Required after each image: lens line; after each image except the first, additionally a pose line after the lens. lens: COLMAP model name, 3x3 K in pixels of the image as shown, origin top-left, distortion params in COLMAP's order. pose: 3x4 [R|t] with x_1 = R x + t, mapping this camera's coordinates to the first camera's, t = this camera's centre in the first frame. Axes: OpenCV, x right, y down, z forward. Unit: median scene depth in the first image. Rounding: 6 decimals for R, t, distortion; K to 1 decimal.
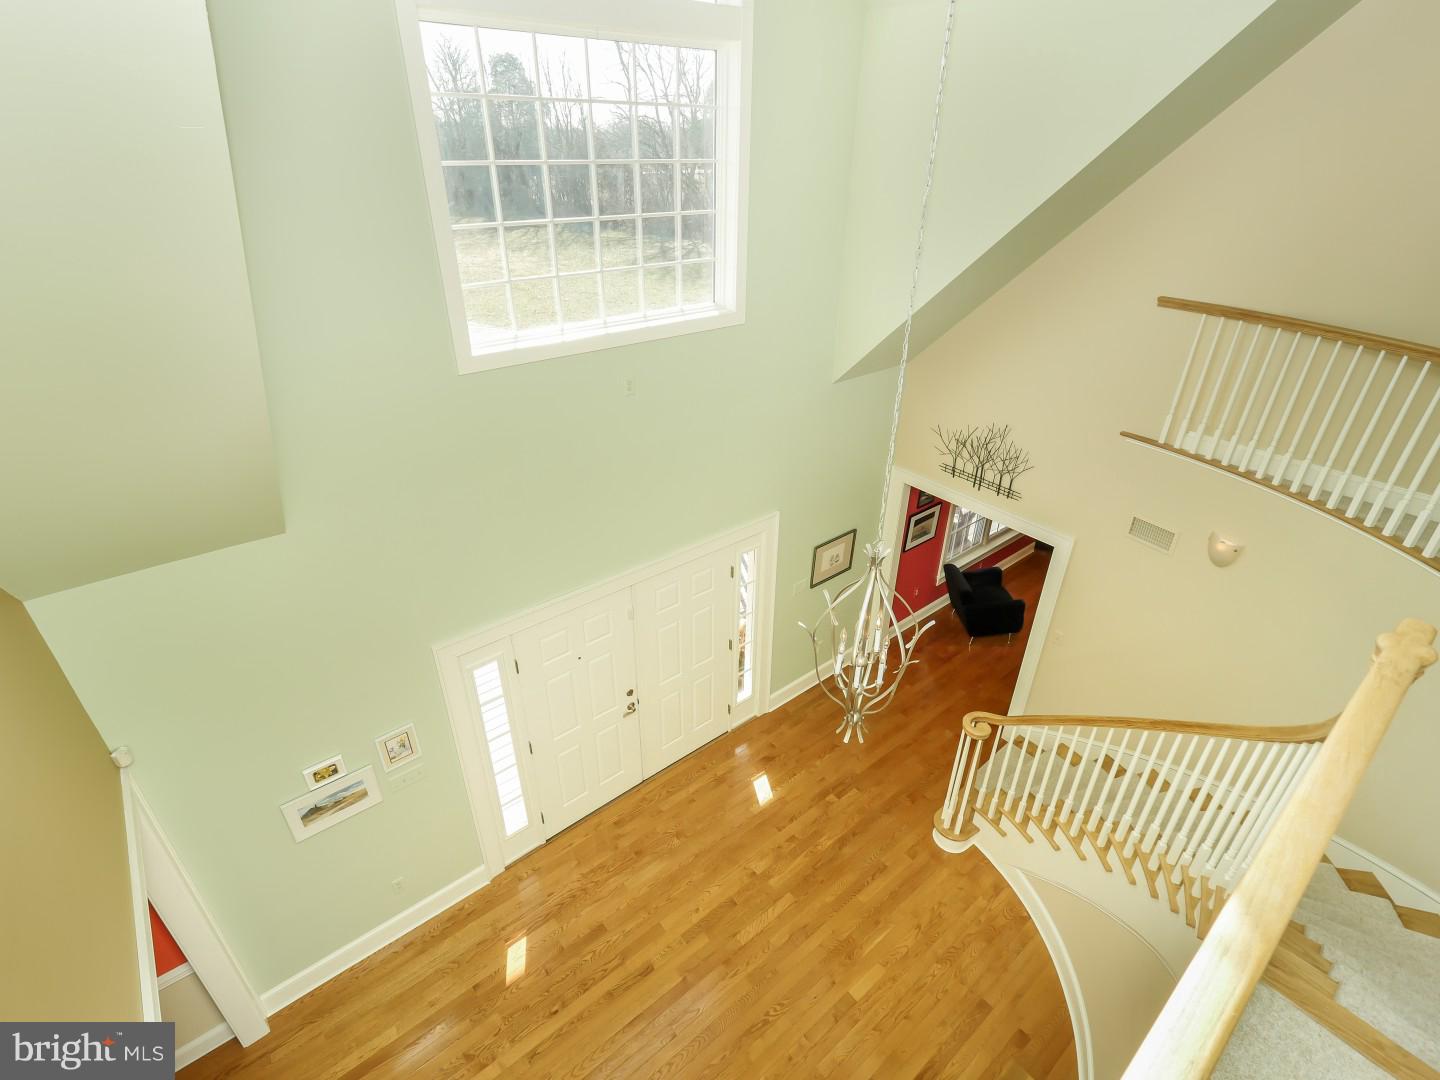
lens RADIAL K [[680.4, 0, 729.6], [0, 680.4, 524.3], [0, 0, 1]] dist [-0.020165, 0.000768]
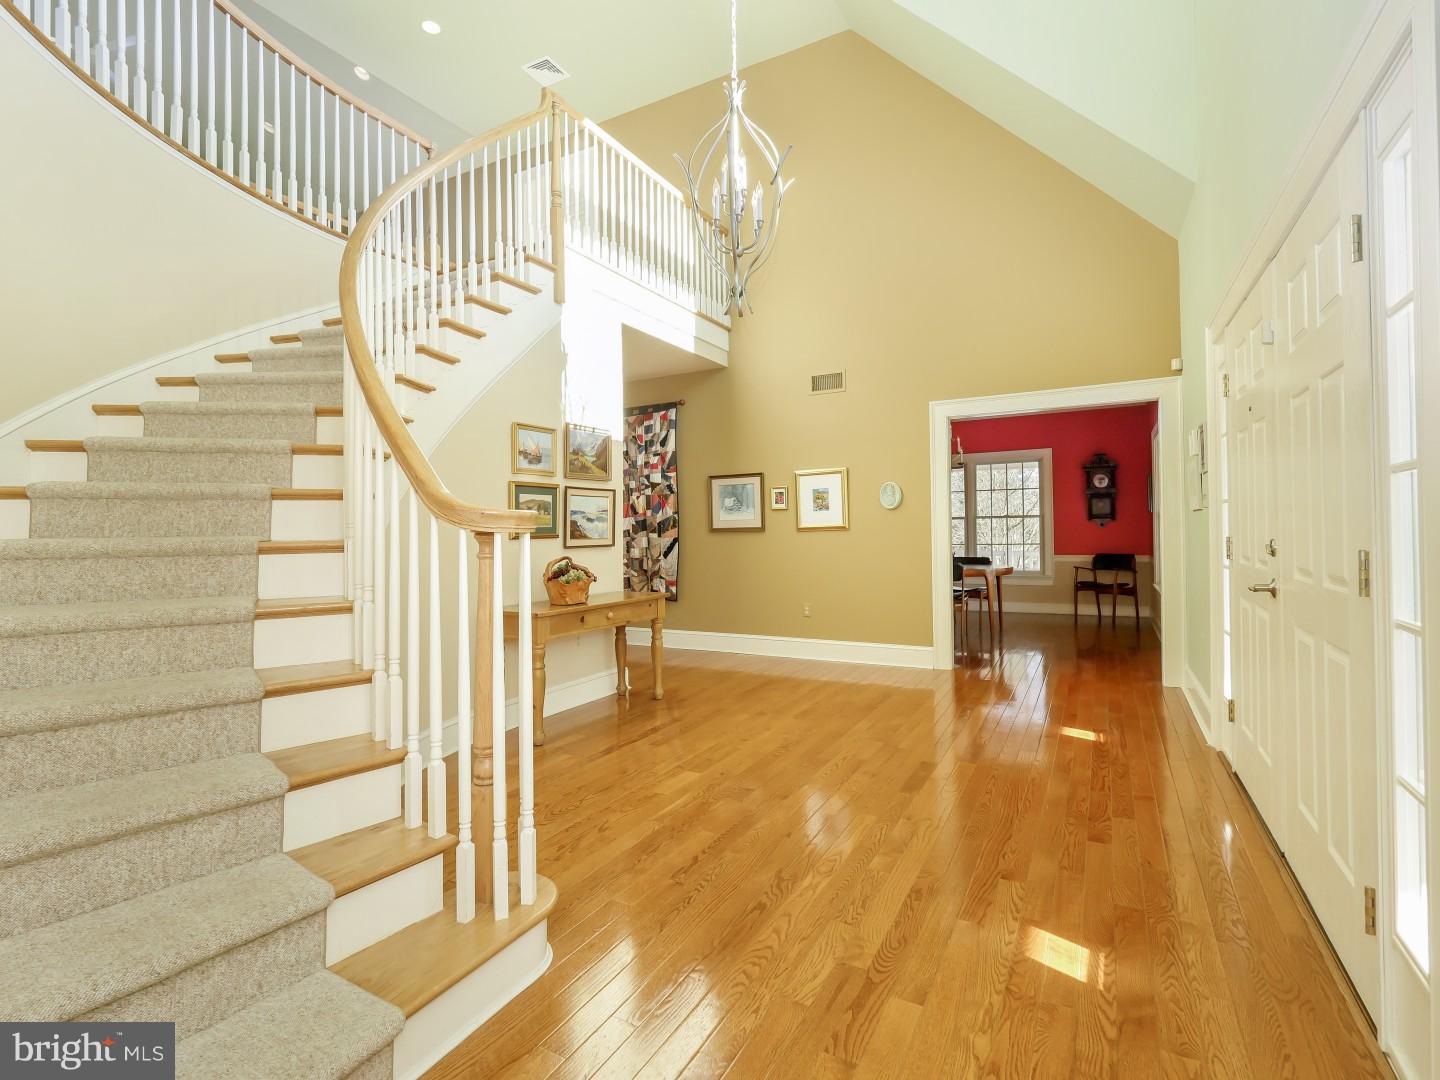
lens RADIAL K [[680.4, 0, 729.6], [0, 680.4, 524.3], [0, 0, 1]] dist [-0.020165, 0.000768]
pose [[-0.926646, 0.001052, -0.375933, 0.338925], [-0.176690, 0.881443, 0.437995, 0.098696], [0.331824, 0.472290, -0.816600, 1.186662]]
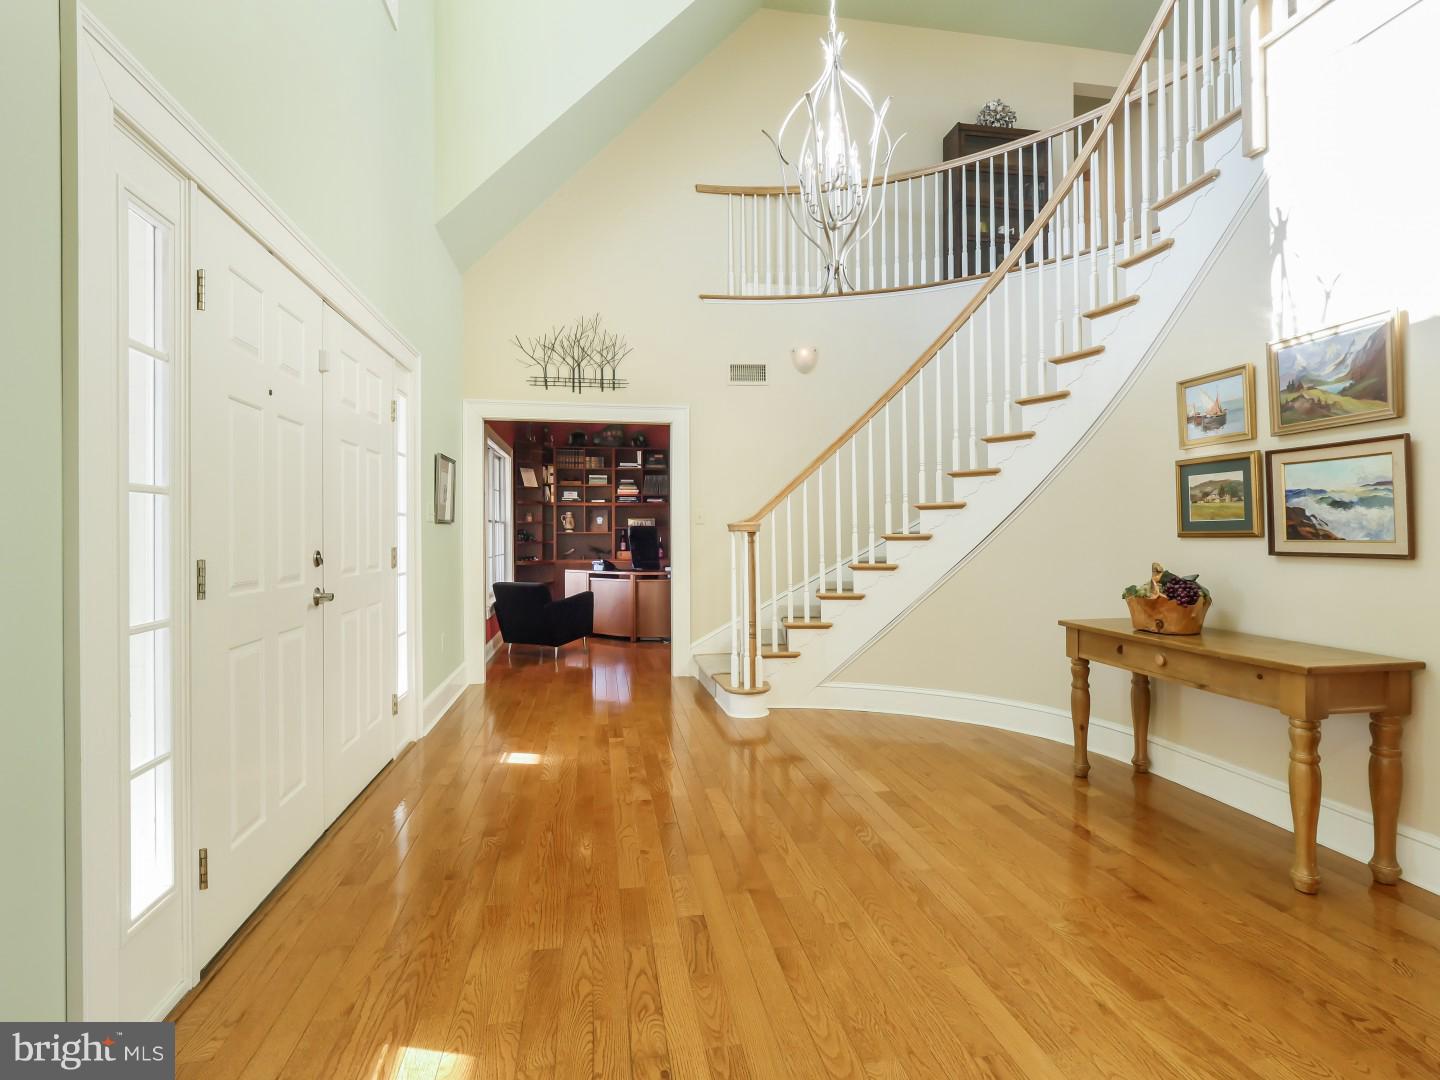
lens RADIAL K [[725.1, 0, 720.0], [0, 725.1, 540.0], [0, 0, 1]] dist [-0.042110, 0.000112]
pose [[0.491682, -0.017080, 0.870607, -0.425389], [0.429922, 0.874213, -0.225651, 0.452595], [-0.757242, 0.485242, 0.437178, 0.538776]]
